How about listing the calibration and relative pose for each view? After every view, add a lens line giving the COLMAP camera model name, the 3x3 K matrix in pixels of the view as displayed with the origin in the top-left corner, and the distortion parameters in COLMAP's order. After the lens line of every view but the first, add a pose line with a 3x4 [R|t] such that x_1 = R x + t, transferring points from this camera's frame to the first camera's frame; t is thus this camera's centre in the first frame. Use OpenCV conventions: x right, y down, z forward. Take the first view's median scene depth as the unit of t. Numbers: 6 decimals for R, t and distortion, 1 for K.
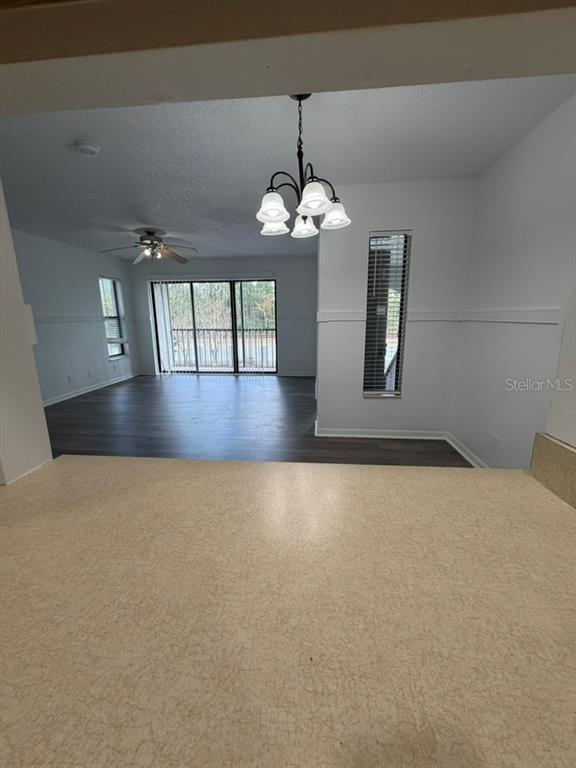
lens RADIAL K [[305.2, 0, 288.9], [0, 305.2, 382.4], [0, 0, 1]] dist [-0.003662, 0.001273]
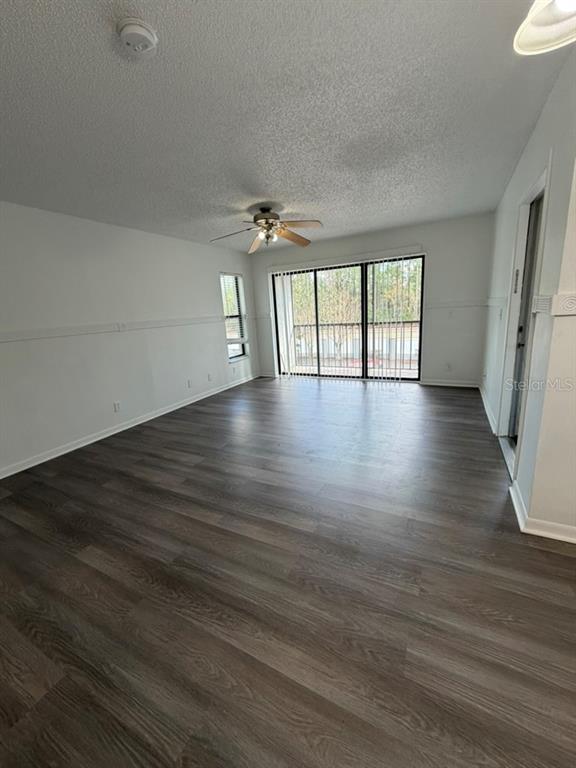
lens RADIAL K [[305.2, 0, 286.9], [0, 305.2, 382.7], [0, 0, 1]] dist [-0.003662, 0.001273]
pose [[0.919365, 0.040712, -0.391294, -0.046557], [-0.027868, 0.998872, 0.038450, -0.045864], [0.392418, -0.024445, 0.919462, 0.179528]]
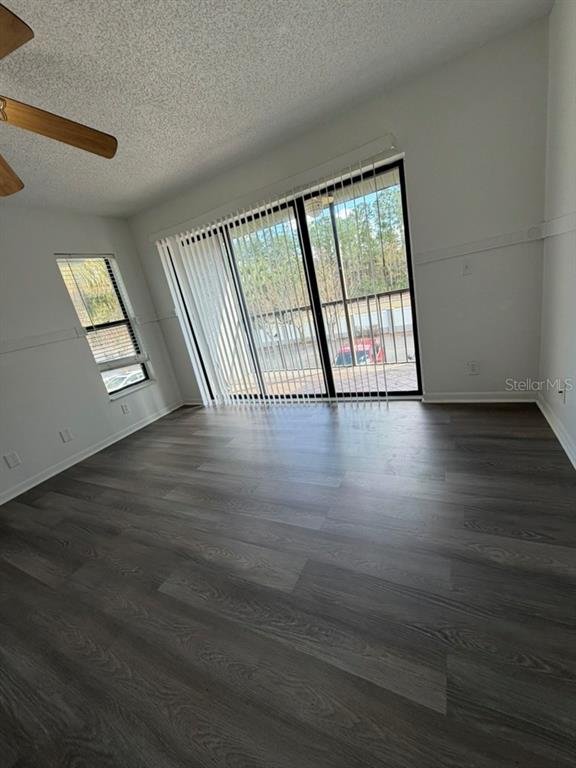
lens RADIAL K [[305.2, 0, 287.3], [0, 305.2, 385.8], [0, 0, 1]] dist [-0.003662, 0.001273]
pose [[0.907695, -0.061828, -0.415052, -0.031308], [0.111951, 0.988917, 0.097518, -0.107911], [0.404423, -0.134982, 0.904556, 0.554855]]
